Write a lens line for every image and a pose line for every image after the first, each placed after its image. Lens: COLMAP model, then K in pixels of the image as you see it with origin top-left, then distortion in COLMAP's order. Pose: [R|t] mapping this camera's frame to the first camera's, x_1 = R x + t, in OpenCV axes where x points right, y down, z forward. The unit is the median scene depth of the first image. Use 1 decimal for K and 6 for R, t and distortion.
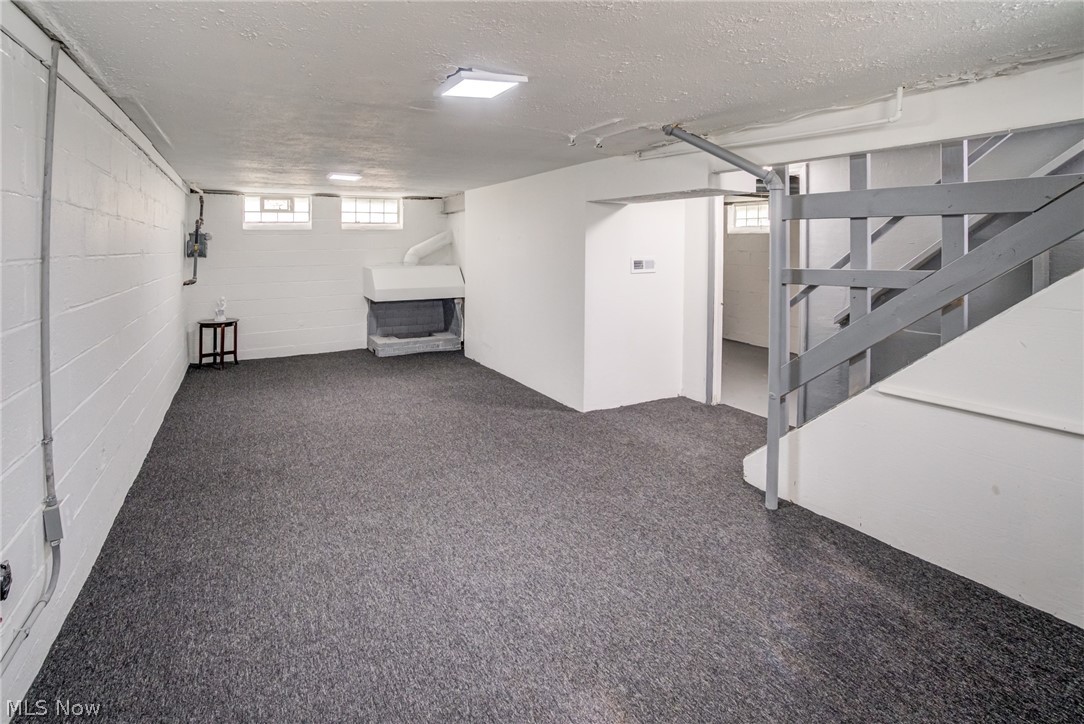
lens RADIAL K [[516.9, 0, 542.0], [0, 516.9, 362.0], [0, 0, 1]] dist [-0.058858, -0.000014]
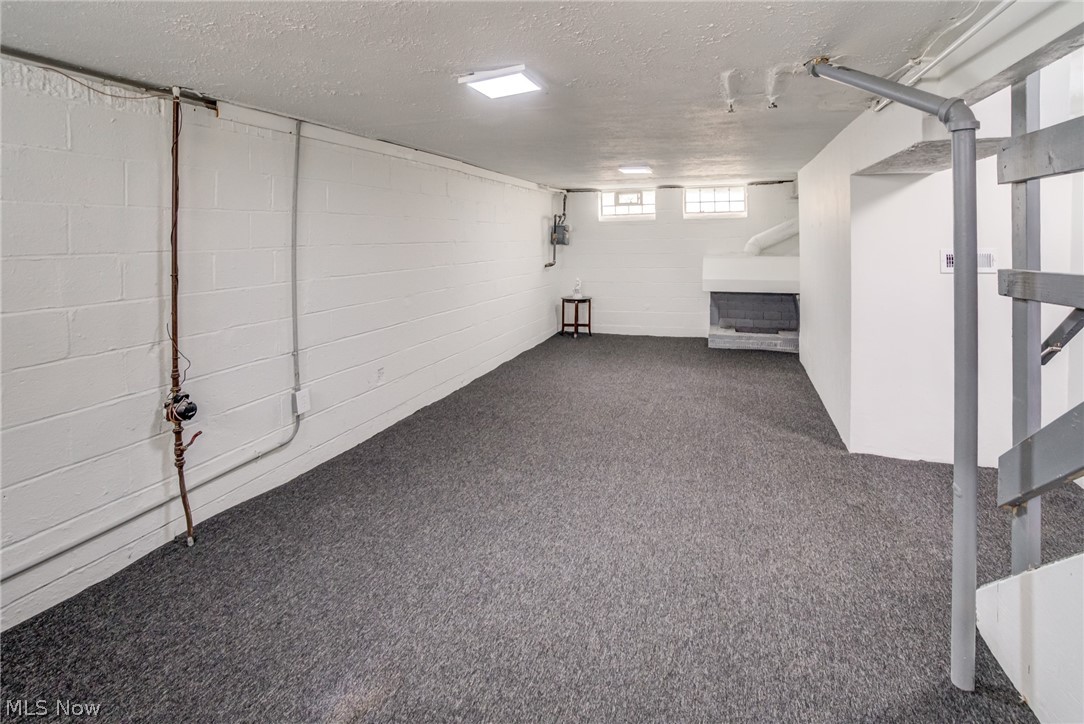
lens RADIAL K [[527.8, 0, 559.9], [0, 527.8, 342.1], [0, 0, 1]] dist [-0.074342, 0.032402]
pose [[0.661686, 0.131519, -0.738156, 0.270429], [-0.146230, 0.988227, 0.044994, -0.027412], [0.735383, 0.078169, 0.673128, 0.132508]]
